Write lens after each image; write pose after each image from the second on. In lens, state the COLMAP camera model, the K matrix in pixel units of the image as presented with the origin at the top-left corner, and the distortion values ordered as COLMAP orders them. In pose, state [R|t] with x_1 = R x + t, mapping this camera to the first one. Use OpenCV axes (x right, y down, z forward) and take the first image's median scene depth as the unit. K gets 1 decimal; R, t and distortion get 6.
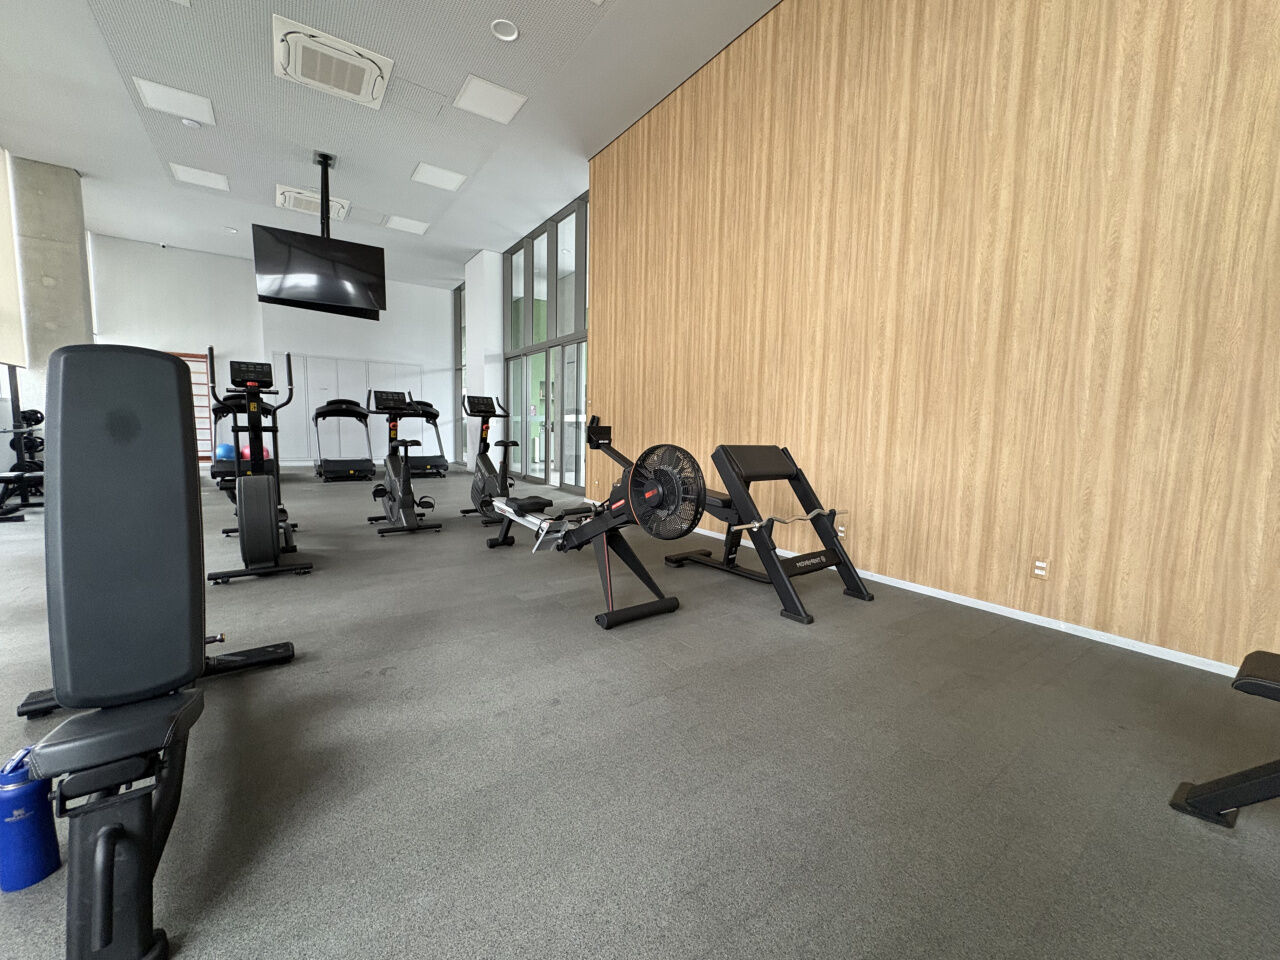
lens RADIAL K [[510.1, 0, 640.0], [0, 510.1, 474.2], [0, 0, 1]] dist [-0.000067, -0.000328]
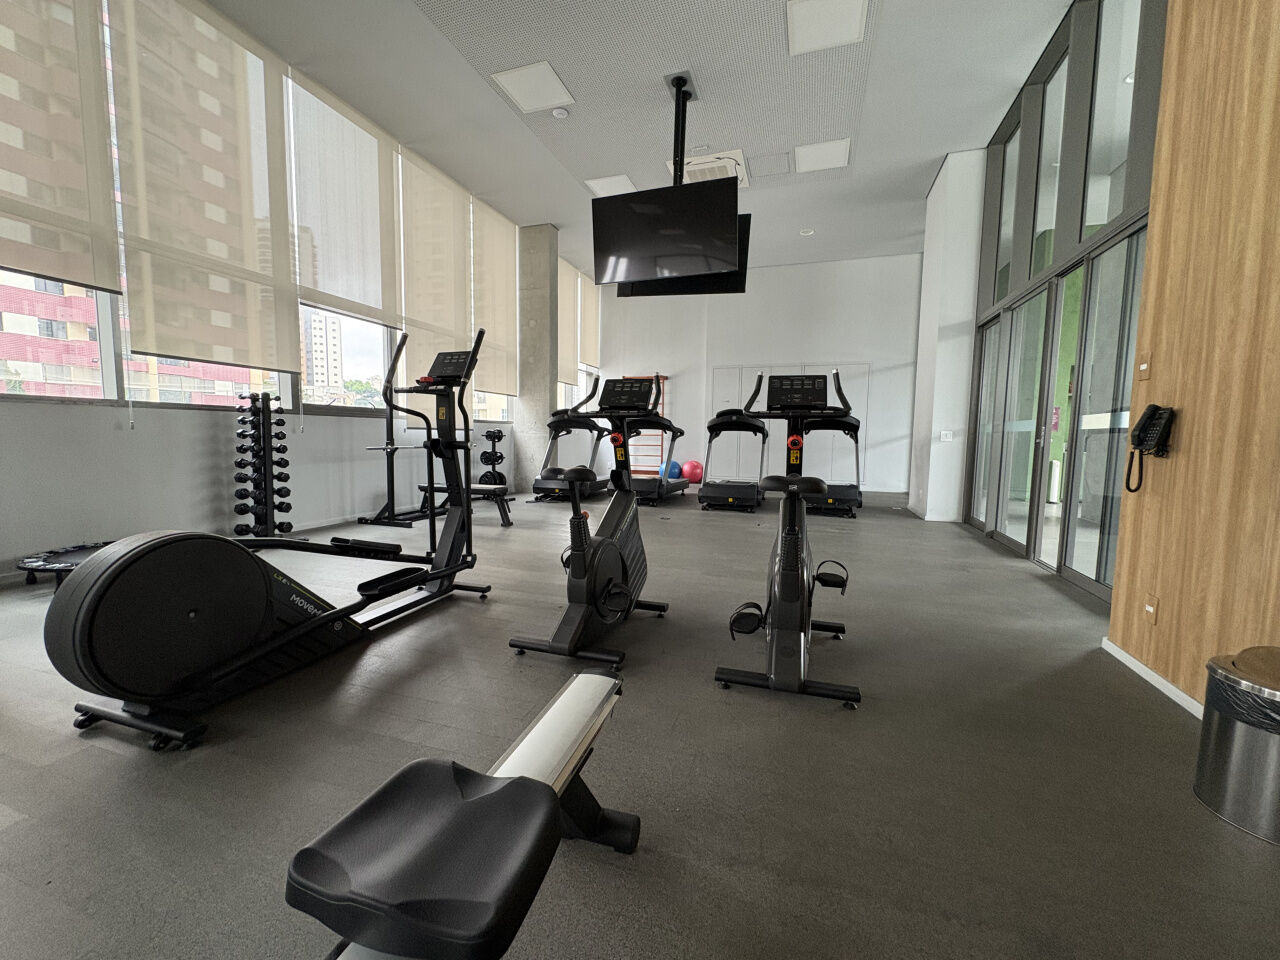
lens RADIAL K [[510.1, 0, 644.6], [0, 510.1, 477.6], [0, 0, 1]] dist [-0.000067, -0.000328]
pose [[0.595056, 0.051113, -0.802057, -0.013939], [-0.072376, 0.997329, 0.009860, -0.037372], [0.800418, 0.052182, 0.597166, 0.420821]]
